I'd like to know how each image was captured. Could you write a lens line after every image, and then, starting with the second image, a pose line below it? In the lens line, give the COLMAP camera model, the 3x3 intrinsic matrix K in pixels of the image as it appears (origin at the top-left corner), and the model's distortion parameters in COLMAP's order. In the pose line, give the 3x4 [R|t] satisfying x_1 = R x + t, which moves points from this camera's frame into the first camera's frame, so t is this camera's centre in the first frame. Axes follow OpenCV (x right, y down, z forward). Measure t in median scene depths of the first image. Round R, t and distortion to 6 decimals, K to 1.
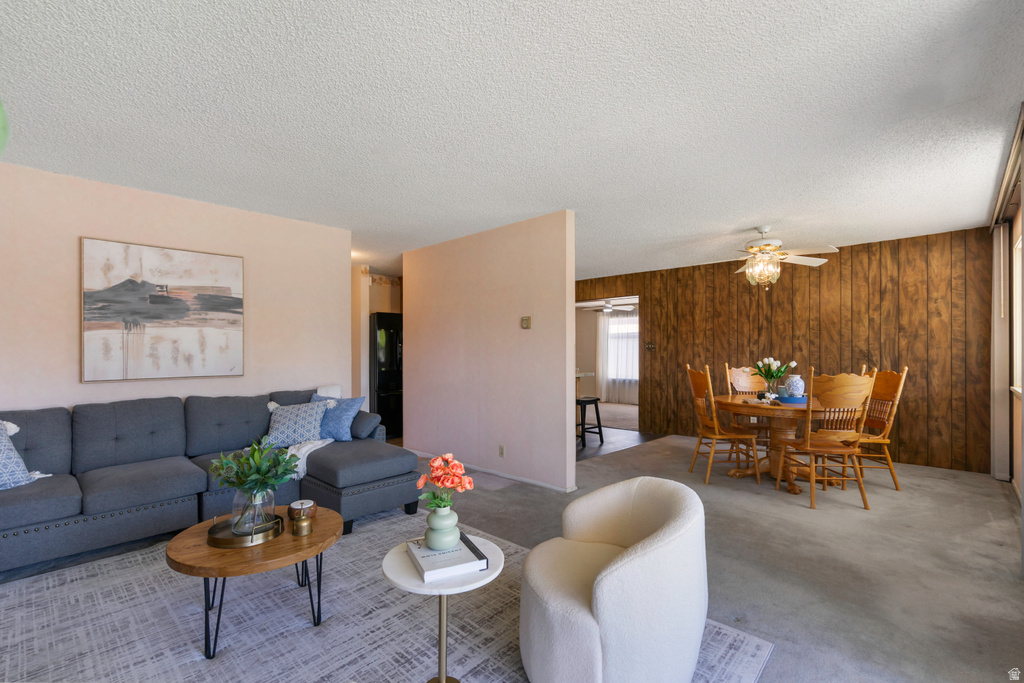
lens RADIAL K [[462.2, 0, 505.3], [0, 462.2, 349.2], [0, 0, 1]] dist [-0.008011, 0.002862]
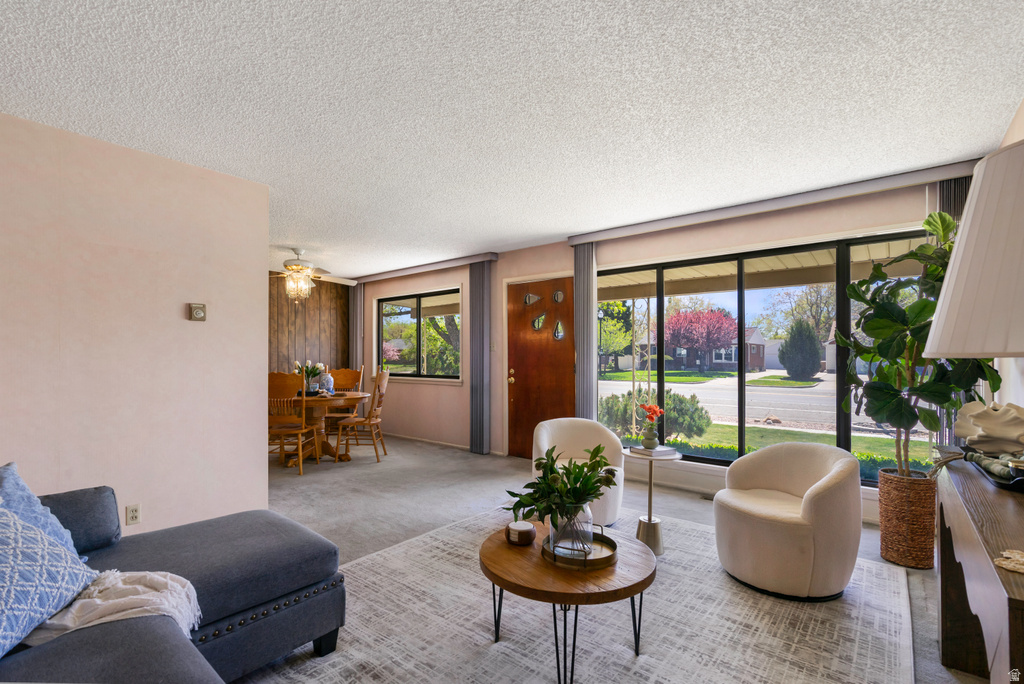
lens RADIAL K [[462.2, 0, 513.3], [0, 462.2, 351.6], [0, 0, 1]] dist [-0.008011, 0.002862]
pose [[-0.089701, 0.013827, 0.995873, -0.588471], [-0.004492, 0.999888, -0.014288, 0.008889], [-0.995959, -0.005755, -0.089629, 0.491103]]
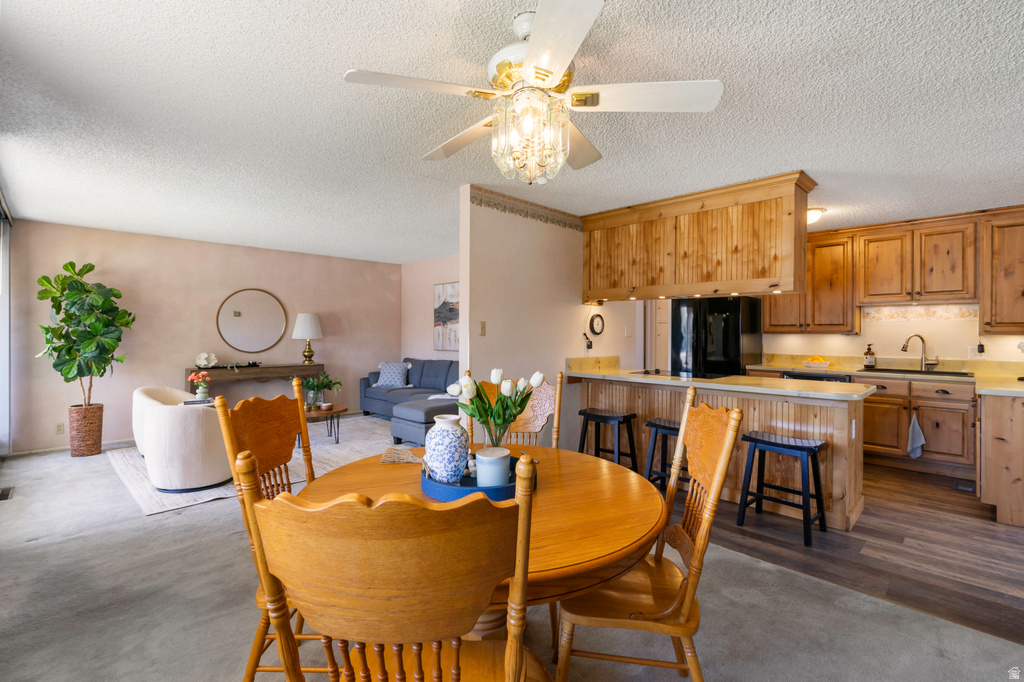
lens RADIAL K [[462.2, 0, 501.0], [0, 462.2, 330.0], [0, 0, 1]] dist [-0.008011, 0.002862]
pose [[-0.027735, -0.004098, -0.999607, 0.824379], [0.000665, 0.999991, -0.004118, -0.010478], [0.999615, -0.000779, -0.027732, 0.867885]]
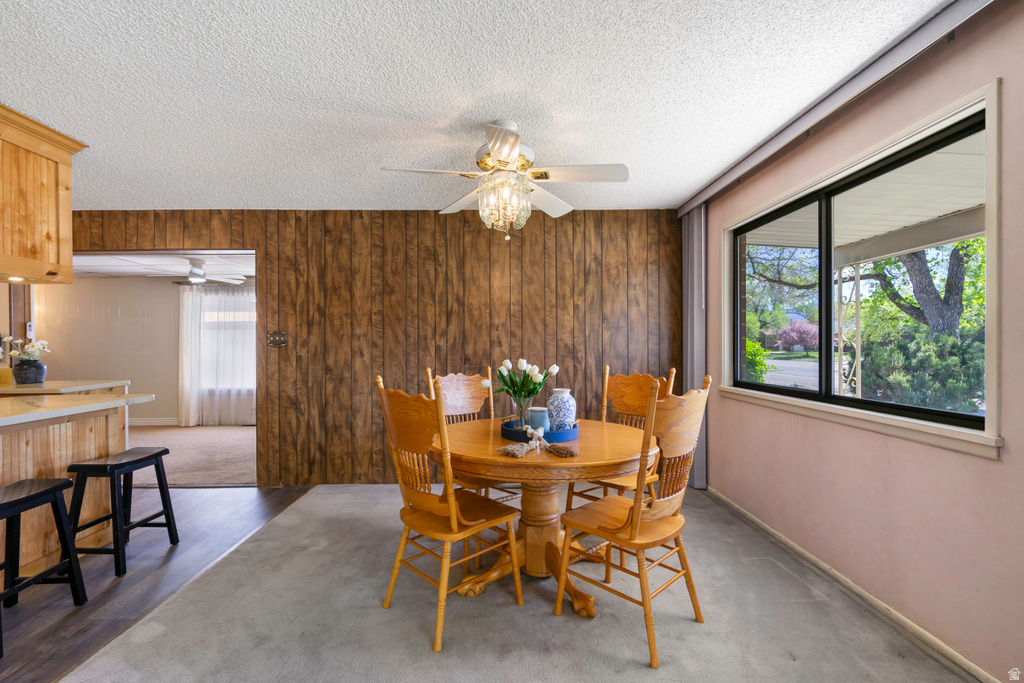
lens RADIAL K [[462.2, 0, 503.6], [0, 462.2, 348.2], [0, 0, 1]] dist [-0.008011, 0.002862]
pose [[0.705871, -0.007242, 0.708303, 0.141725], [0.000145, 0.999949, 0.010079, -0.000196], [-0.708340, -0.007012, 0.705836, 0.534169]]
